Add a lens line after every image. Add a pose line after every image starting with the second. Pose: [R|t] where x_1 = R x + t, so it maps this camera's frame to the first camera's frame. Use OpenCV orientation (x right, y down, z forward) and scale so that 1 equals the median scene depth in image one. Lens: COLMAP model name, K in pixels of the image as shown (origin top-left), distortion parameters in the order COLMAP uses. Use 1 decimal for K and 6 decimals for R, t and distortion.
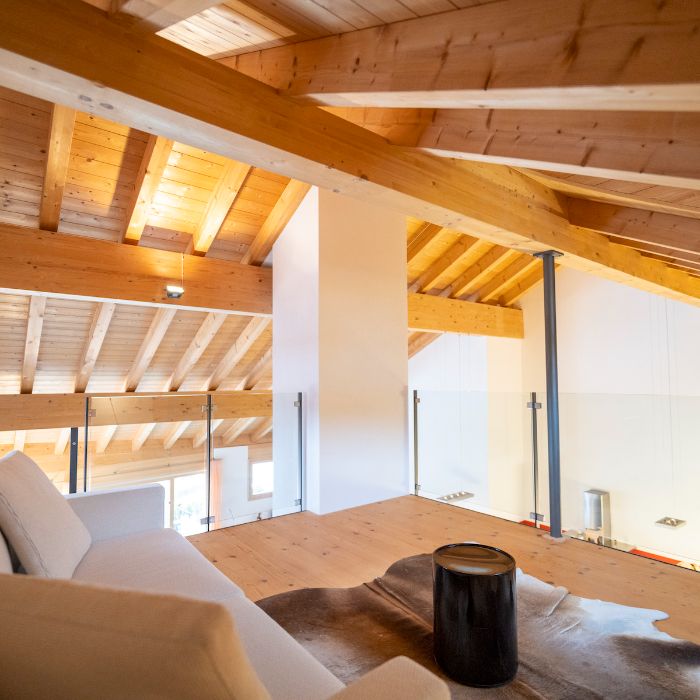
lens RADIAL K [[450.9, 0, 351.6], [0, 450.9, 356.4], [0, 0, 1]] dist [-0.004527, 0.003676]
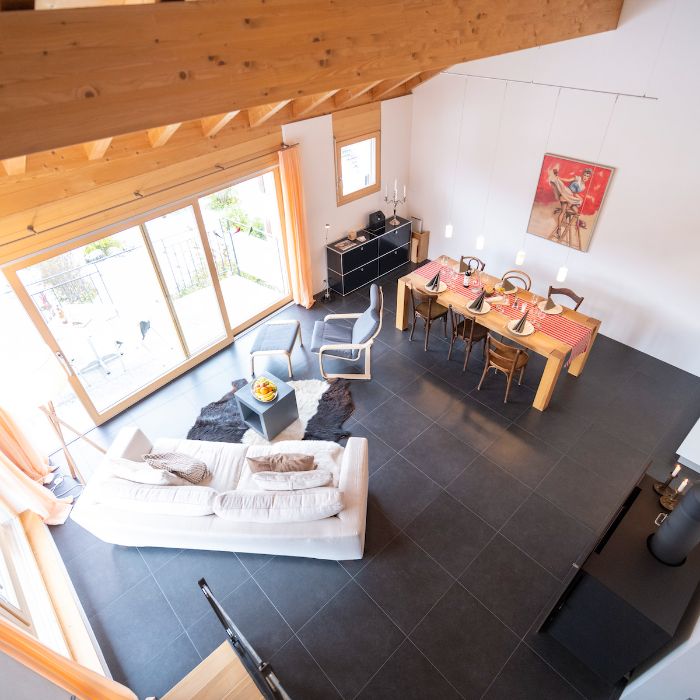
lens RADIAL K [[450.9, 0, 351.6], [0, 450.9, 356.4], [0, 0, 1]] dist [-0.004527, 0.003676]
pose [[0.996076, -0.075984, 0.045373, -0.975501], [0.023953, 0.725018, 0.688313, 0.110194], [-0.085197, -0.684525, 0.723993, 1.435851]]
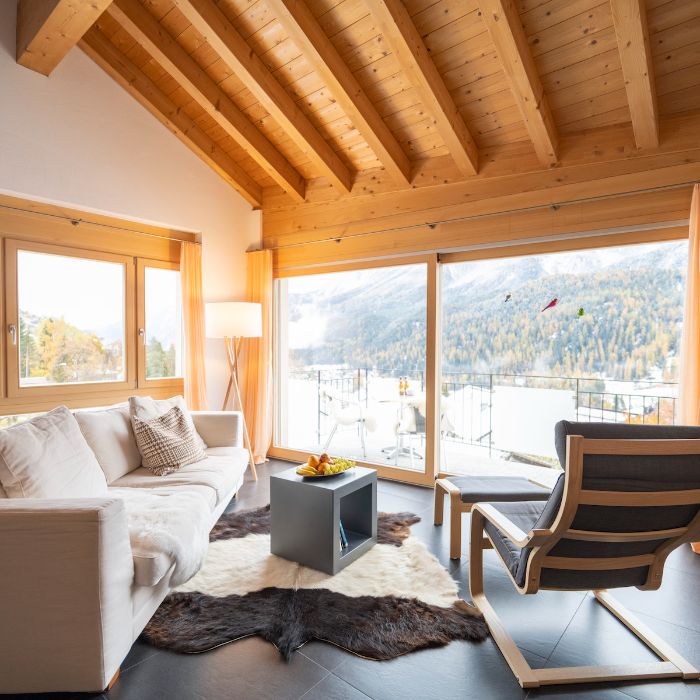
lens RADIAL K [[450.9, 0, 351.6], [0, 450.9, 356.4], [0, 0, 1]] dist [-0.004527, 0.003676]
pose [[0.199328, 0.027692, -0.979541, -0.251651], [0.047327, 0.998162, 0.037849, 1.158495], [0.978789, -0.053903, 0.197651, 2.560191]]
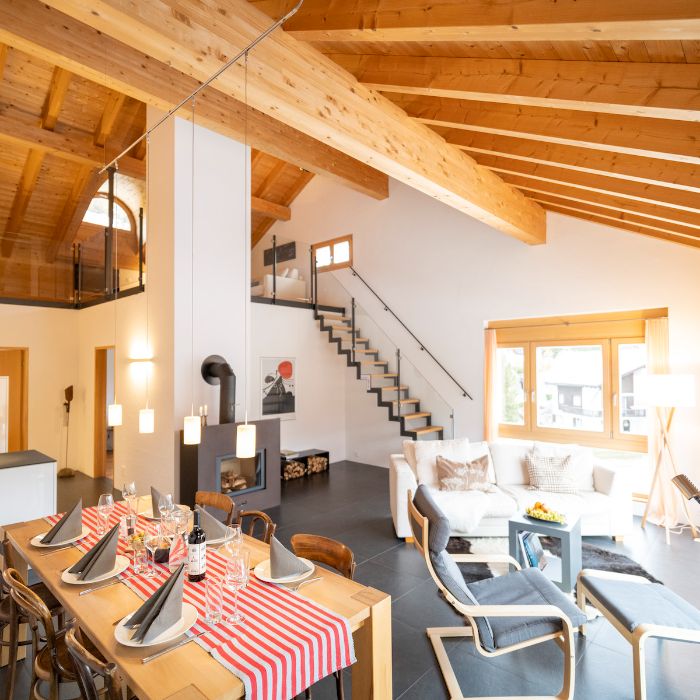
lens RADIAL K [[450.9, 0, 351.6], [0, 450.9, 356.4], [0, 0, 1]] dist [-0.004527, 0.003676]
pose [[-0.986761, -0.000868, -0.162181, -0.436893], [0.011956, 0.996875, -0.078079, 1.067125], [0.161742, -0.078985, -0.983667, 4.014985]]
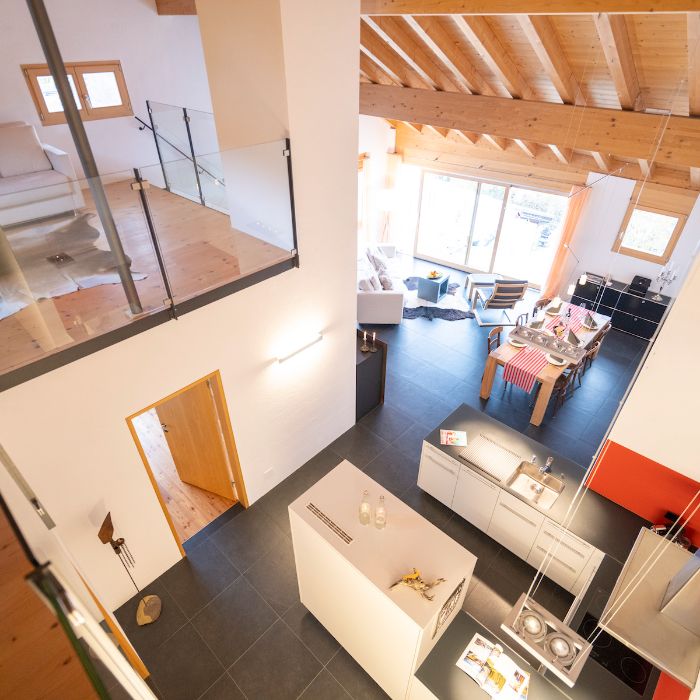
lens RADIAL K [[450.9, 0, 351.6], [0, 450.9, 356.4], [0, 0, 1]] dist [-0.004527, 0.003676]
pose [[0.156371, 0.592715, -0.790086, 1.720998], [0.048257, 0.794387, 0.605492, -0.161778], [0.986519, -0.132809, 0.095617, 1.655320]]
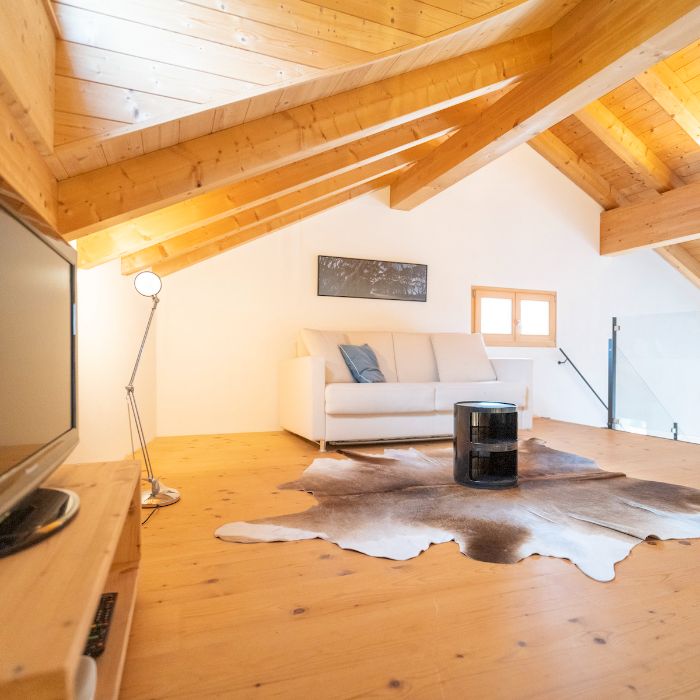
lens RADIAL K [[463.4, 0, 353.2], [0, 463.4, 355.2], [0, 0, 1]] dist [0.003829, 0.003673]
pose [[-0.292068, 0.000604, -0.956397, 1.137466], [0.042984, 0.998998, -0.012495, 0.211600], [0.955431, -0.044759, -0.291801, 0.709385]]
